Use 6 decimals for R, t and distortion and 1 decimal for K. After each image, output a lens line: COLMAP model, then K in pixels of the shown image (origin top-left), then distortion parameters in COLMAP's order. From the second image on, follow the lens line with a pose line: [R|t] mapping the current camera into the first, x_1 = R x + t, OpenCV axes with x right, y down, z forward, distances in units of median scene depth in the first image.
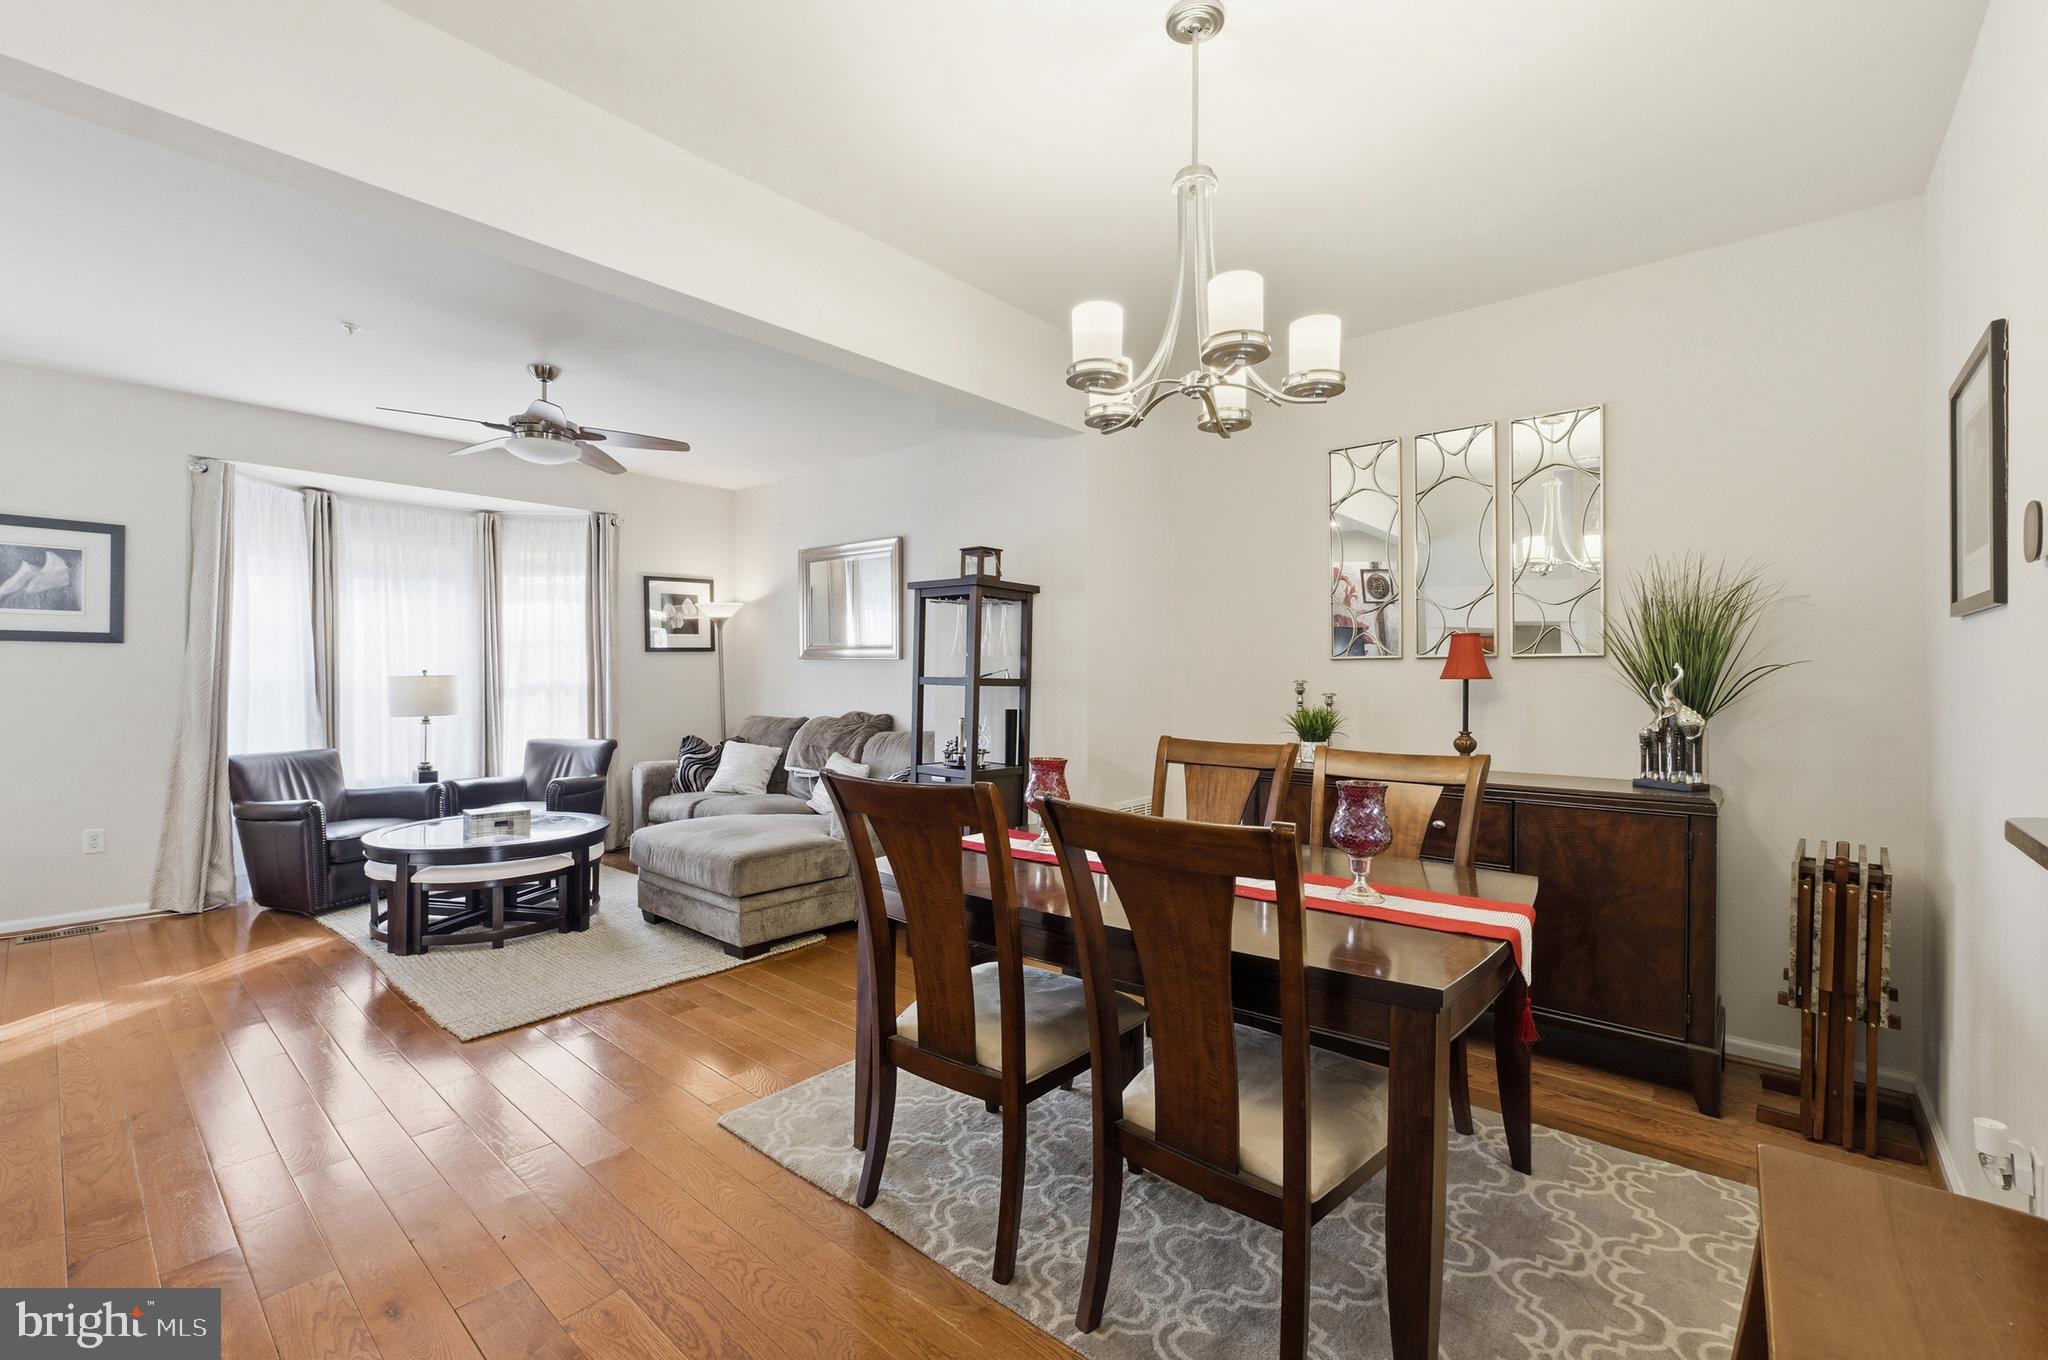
lens RADIAL K [[878.0, 0, 1021.1], [0, 878.0, 668.7], [0, 0, 1]] dist [-0.000021, 0.000156]
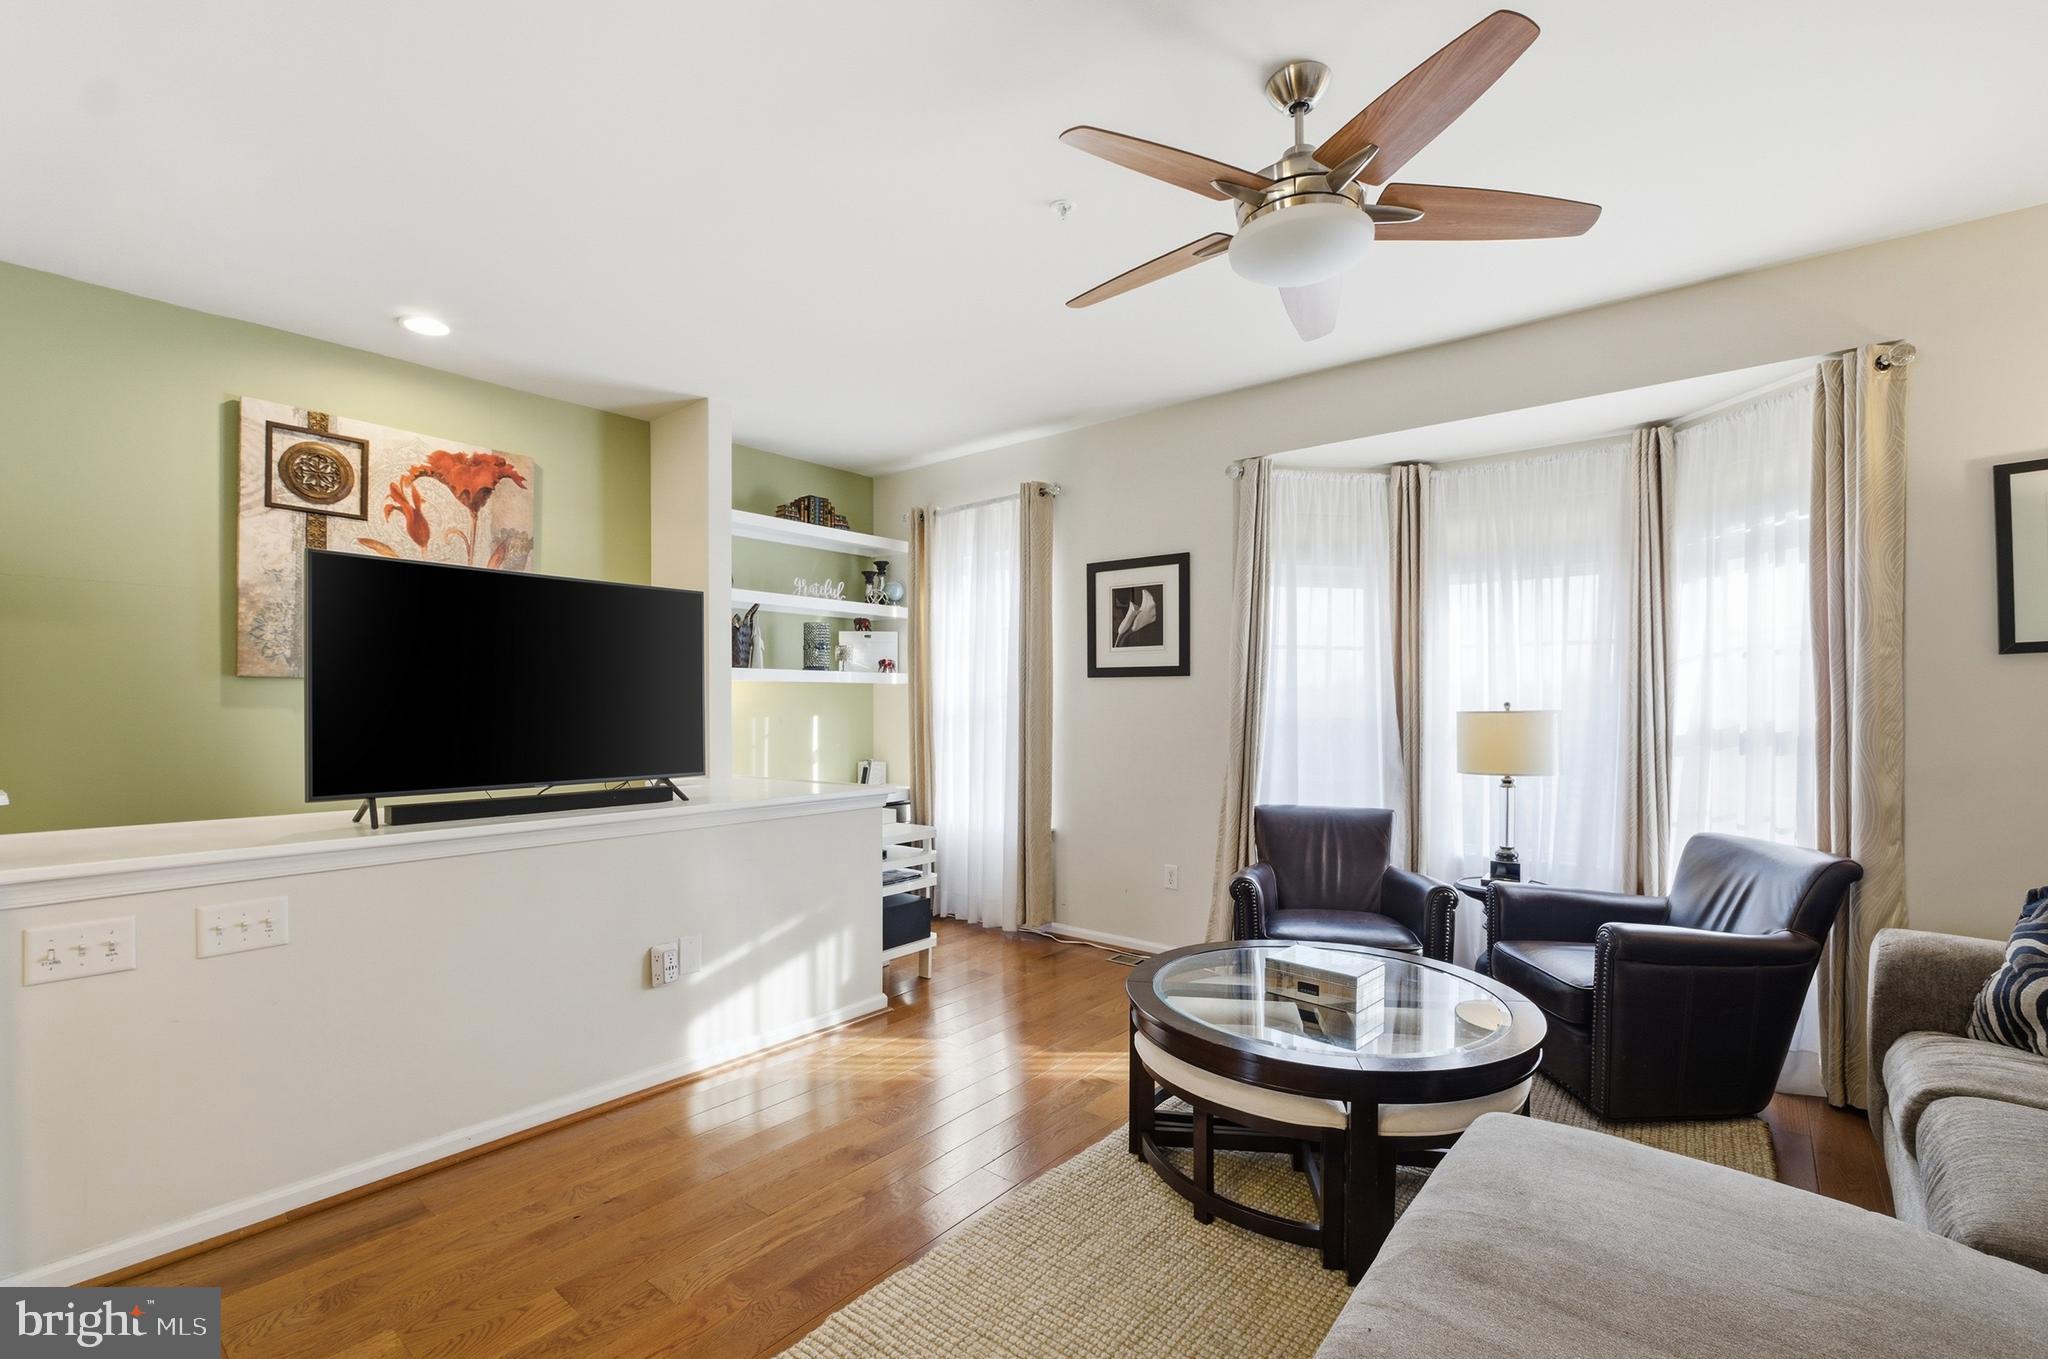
lens RADIAL K [[890.0, 0, 1017.4], [0, 890.0, 710.5], [0, 0, 1]] dist [-0.032997, 0.008892]
pose [[0.020286, 0.003998, -0.999786, -0.044072], [0.005326, 0.999977, 0.004106, 0.002805], [0.999780, -0.005408, 0.020264, 0.594869]]
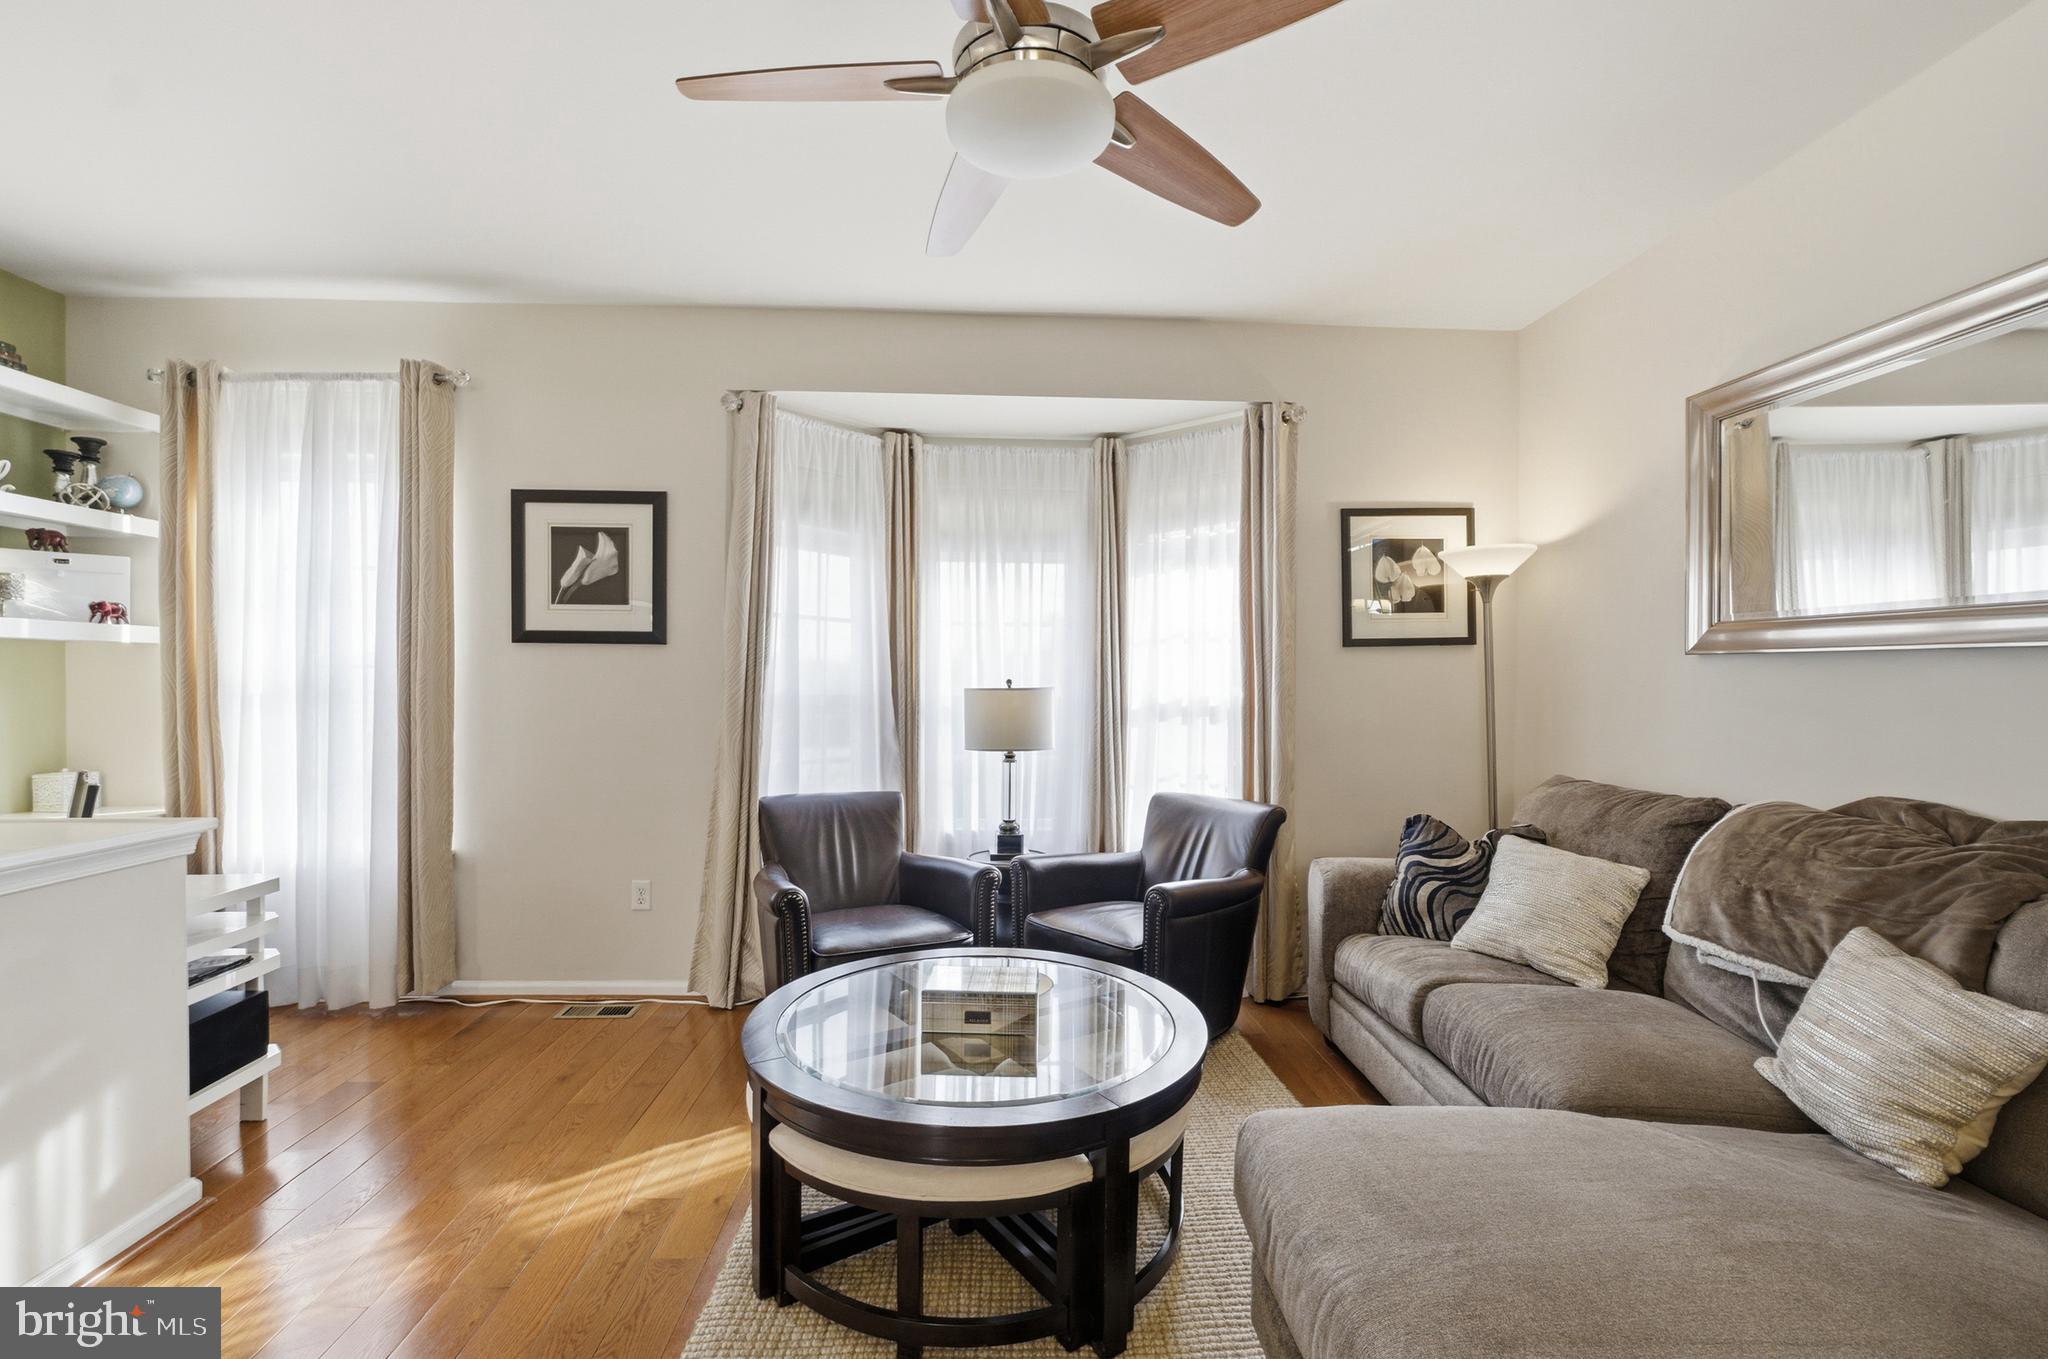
lens RADIAL K [[888.7, 0, 1015.7], [0, 888.7, 693.1], [0, 0, 1]] dist [-0.027814, 0.008887]
pose [[0.687979, 0.010375, -0.725656, -0.182506], [0.000094, 0.999897, 0.014385, 0.001964], [0.725731, -0.009965, 0.687907, 0.514974]]
